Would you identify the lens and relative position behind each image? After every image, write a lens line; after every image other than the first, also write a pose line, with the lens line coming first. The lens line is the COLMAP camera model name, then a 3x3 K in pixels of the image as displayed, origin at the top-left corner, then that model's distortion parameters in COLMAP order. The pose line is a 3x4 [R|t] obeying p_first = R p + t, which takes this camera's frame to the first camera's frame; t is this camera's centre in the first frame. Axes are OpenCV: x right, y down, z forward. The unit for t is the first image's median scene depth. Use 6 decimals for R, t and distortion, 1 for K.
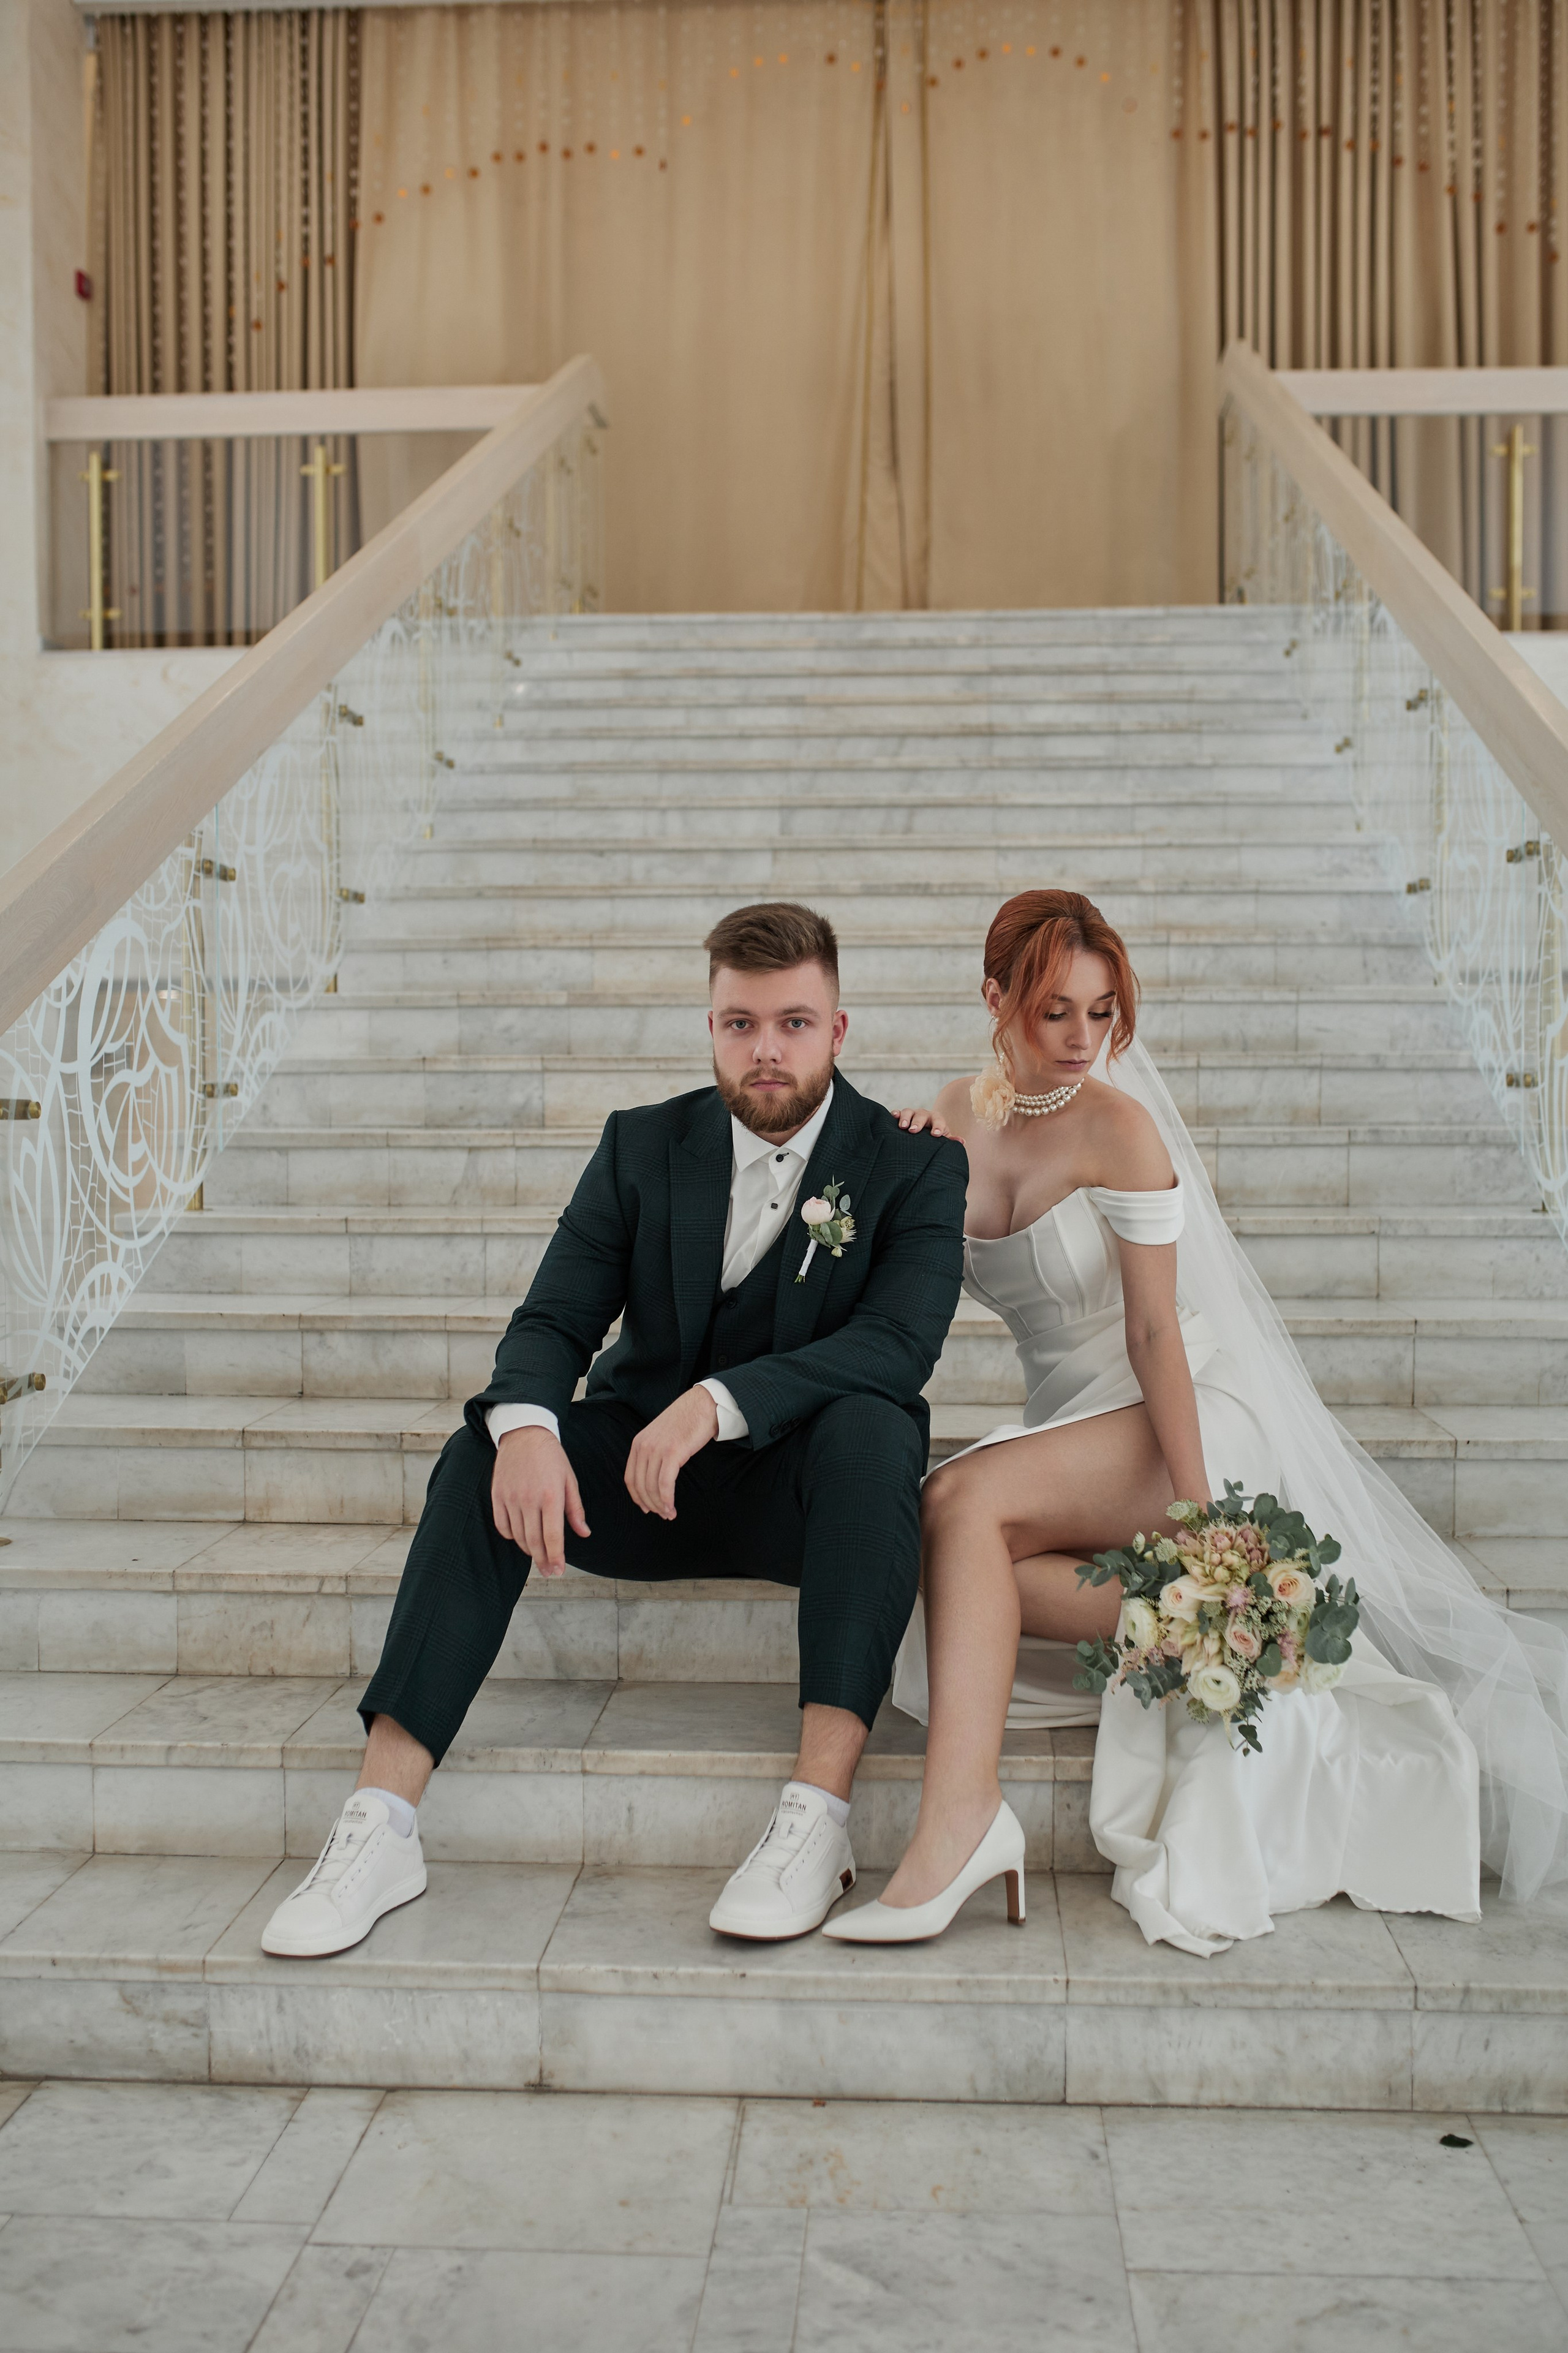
lens RADIAL K [[2344.1, 0, 784.0], [0, 2344.1, 1176.5], [0, 0, 1]] dist [-0.072125, 0.116603]
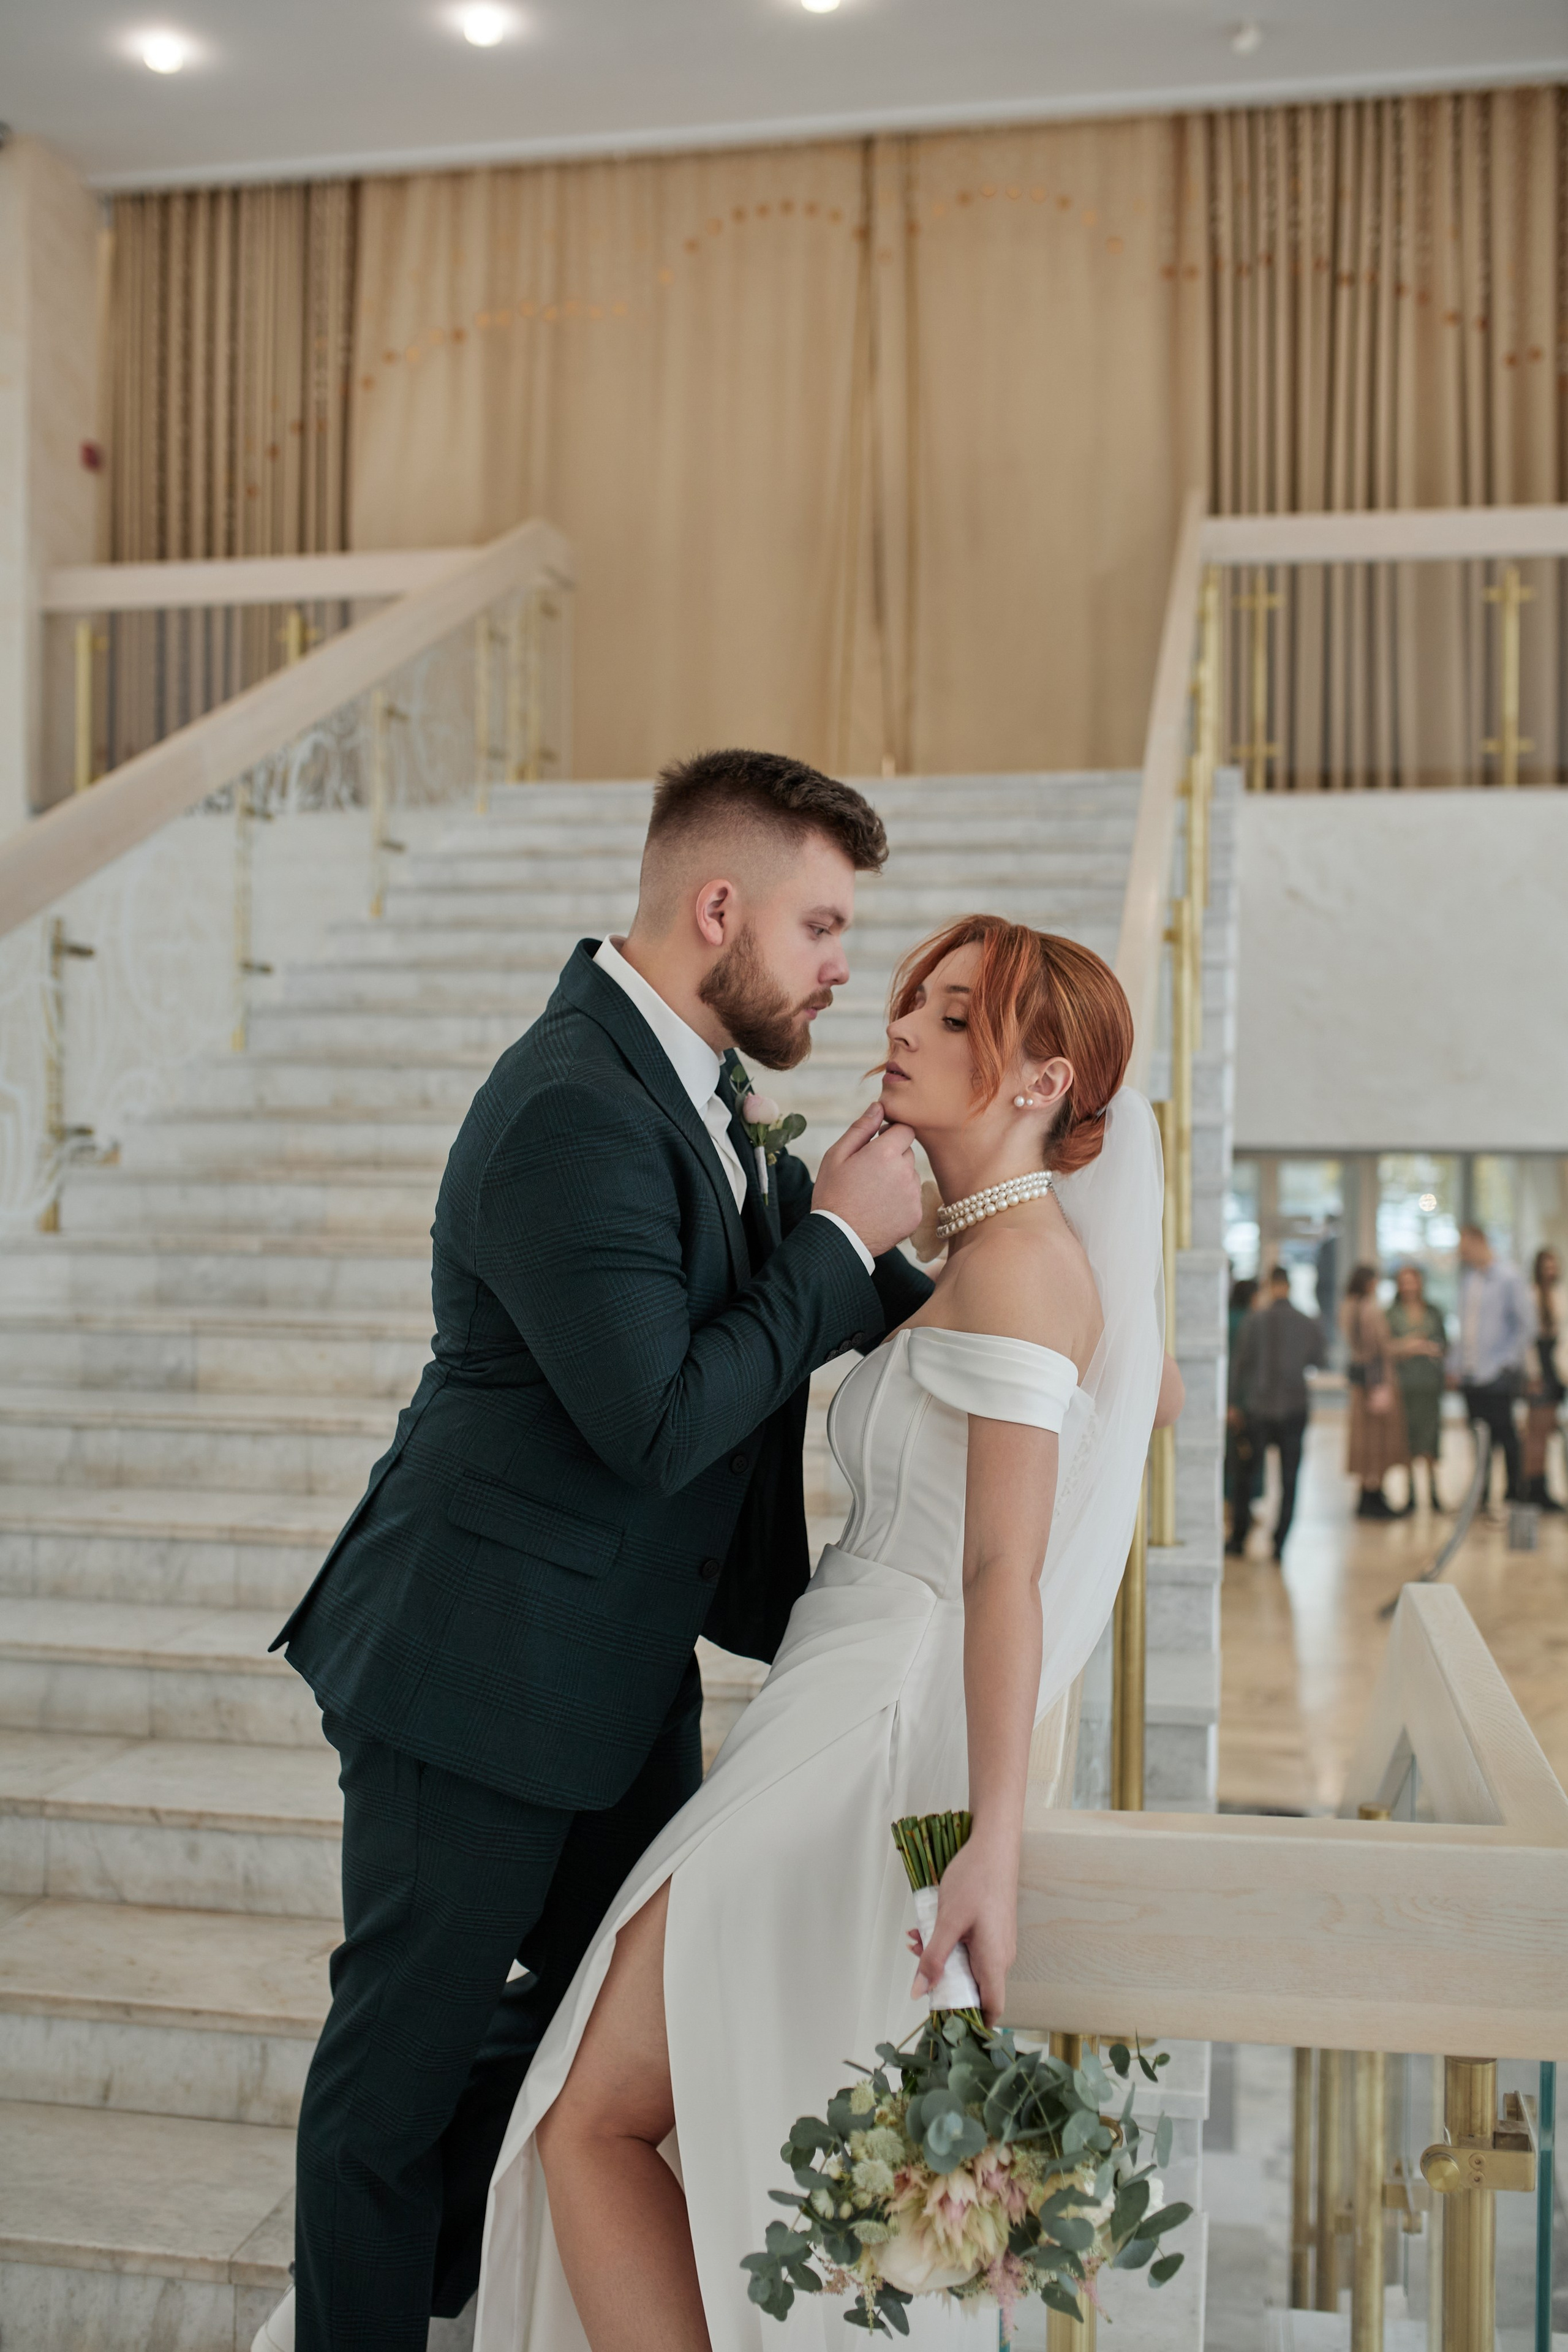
lens RADIAL K [[2336.9, 0, 772.7], [0, 2336.9, 1140.7], [0, 0, 1]] dist [-0.058341, 0.088223]
pose [[0.991408, 0.010619, -0.130371, 0.243710], [-0.015917, 0.999086, -0.039667, -0.084797], [0.129831, 0.041401, 0.990671, 0.066351]]
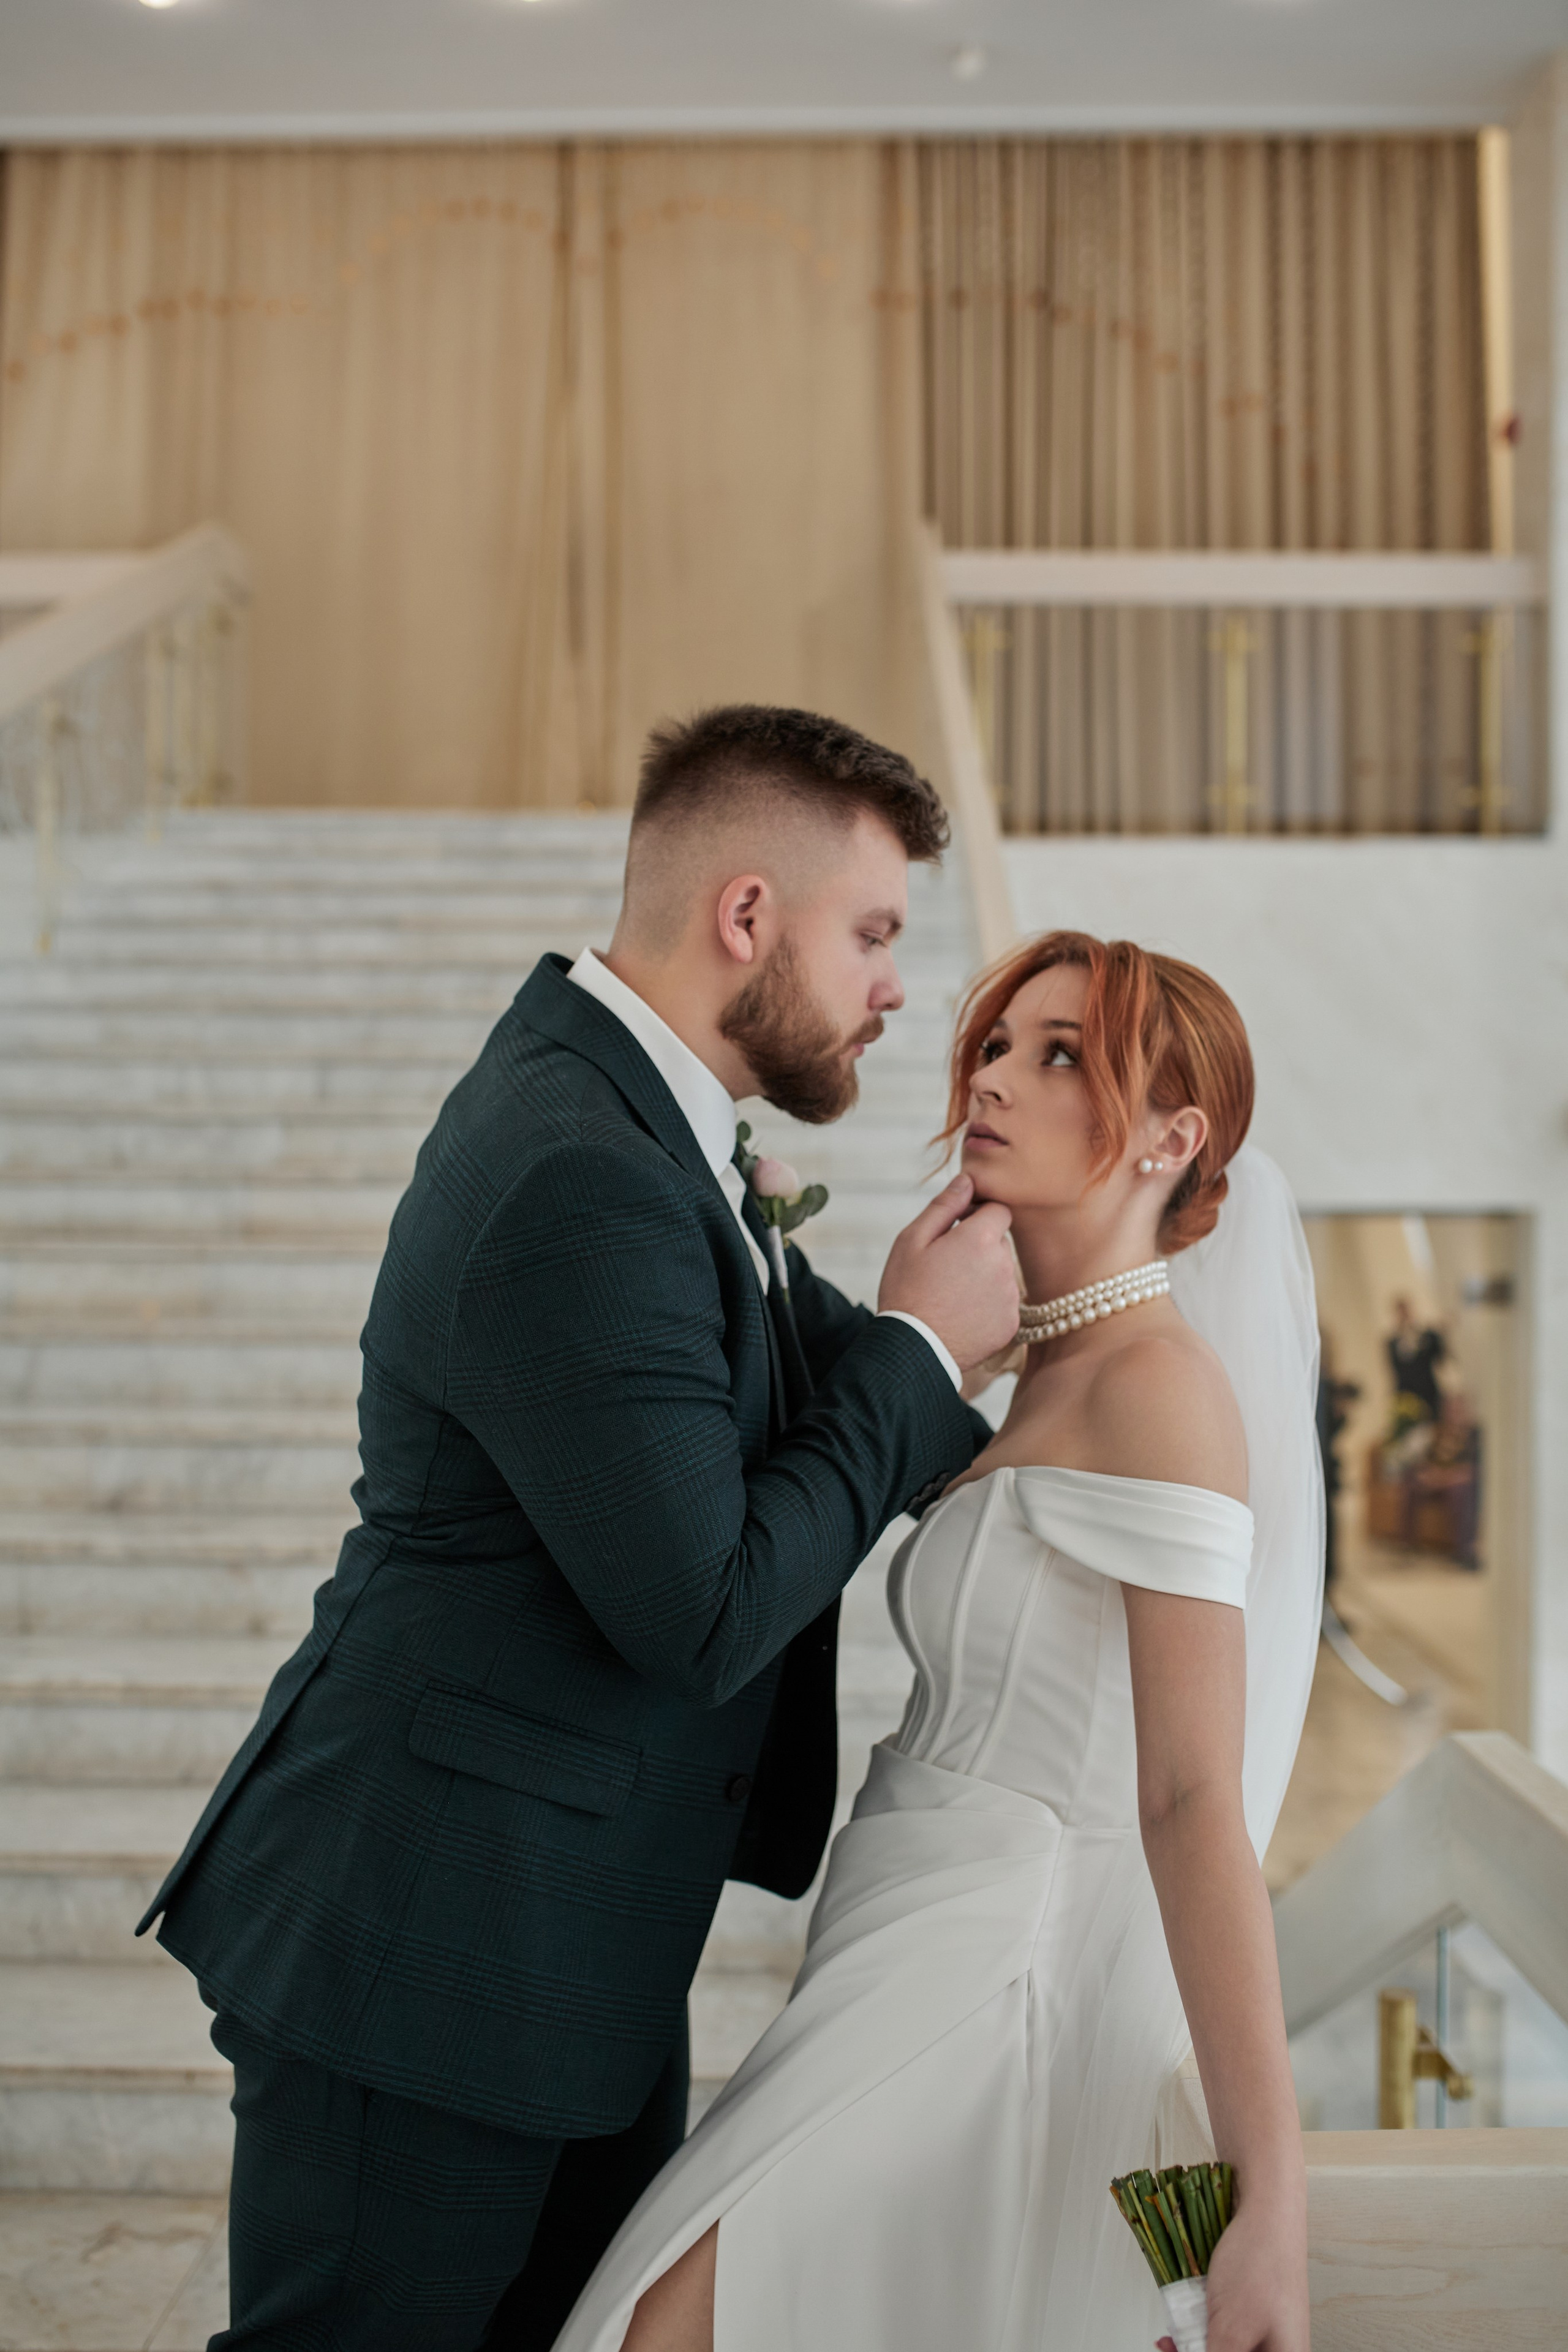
lens RADIAL K [[2326.8, 0, 784.0], [0, 2326.8, 1153.2], [0, 0, 1]] dist [-0.032131, -0.003419]
pose [[0.999086, 0.007987, 0.042001, 0.168802], [-0.005472, 0.998203, -0.059678, -0.091740], [-0.042402, 0.059394, 0.997334, 0.168179]]
